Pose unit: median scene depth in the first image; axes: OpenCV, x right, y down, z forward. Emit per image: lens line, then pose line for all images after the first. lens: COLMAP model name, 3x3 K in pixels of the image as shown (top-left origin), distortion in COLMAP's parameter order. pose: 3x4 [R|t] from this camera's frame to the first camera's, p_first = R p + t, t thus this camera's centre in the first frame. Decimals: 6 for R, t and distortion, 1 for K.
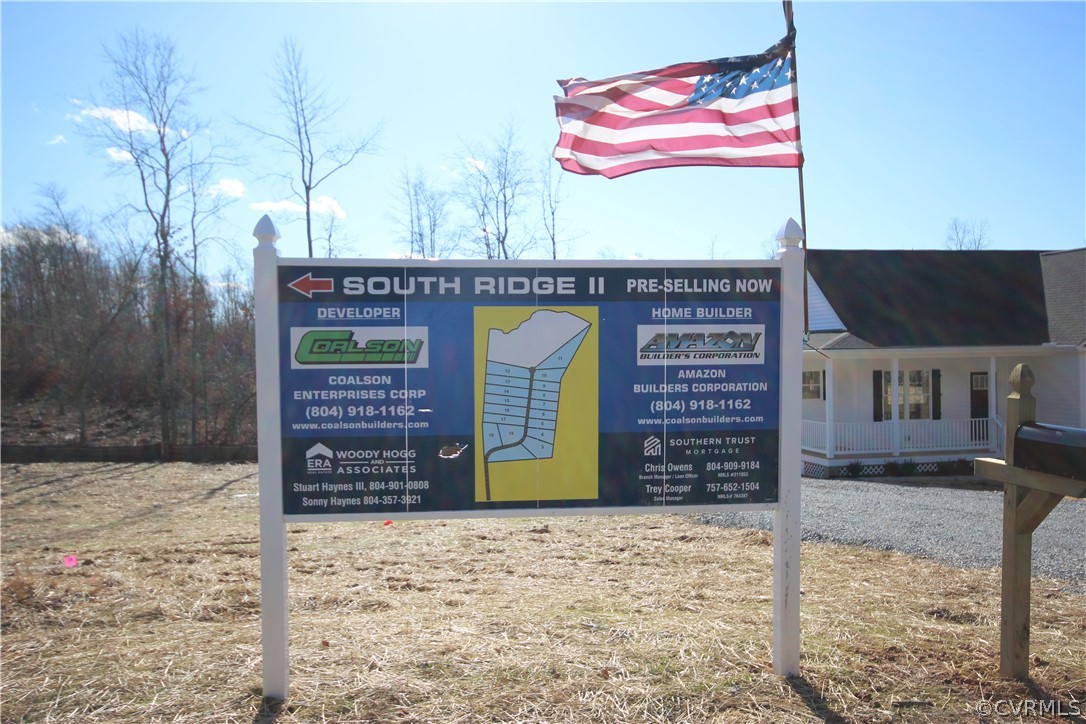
lens RADIAL K [[933.6, 0, 547.6], [0, 933.6, 367.5], [0, 0, 1]] dist [0.001511, 0.063103]
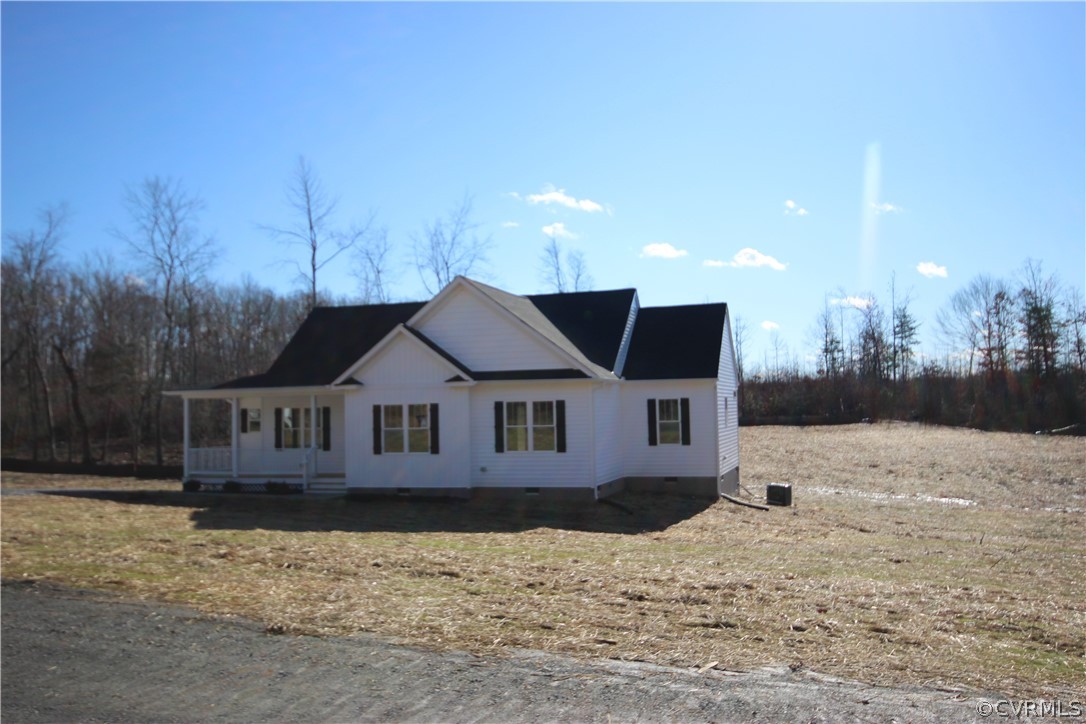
lens RADIAL K [[933.6, 0, 547.6], [0, 933.6, 367.5], [0, 0, 1]] dist [0.001511, 0.063103]
pose [[0.872694, -0.023111, -0.487720, 1.266505], [0.002464, 0.999075, -0.042933, 0.004604], [0.488261, 0.036266, 0.871944, 0.125591]]
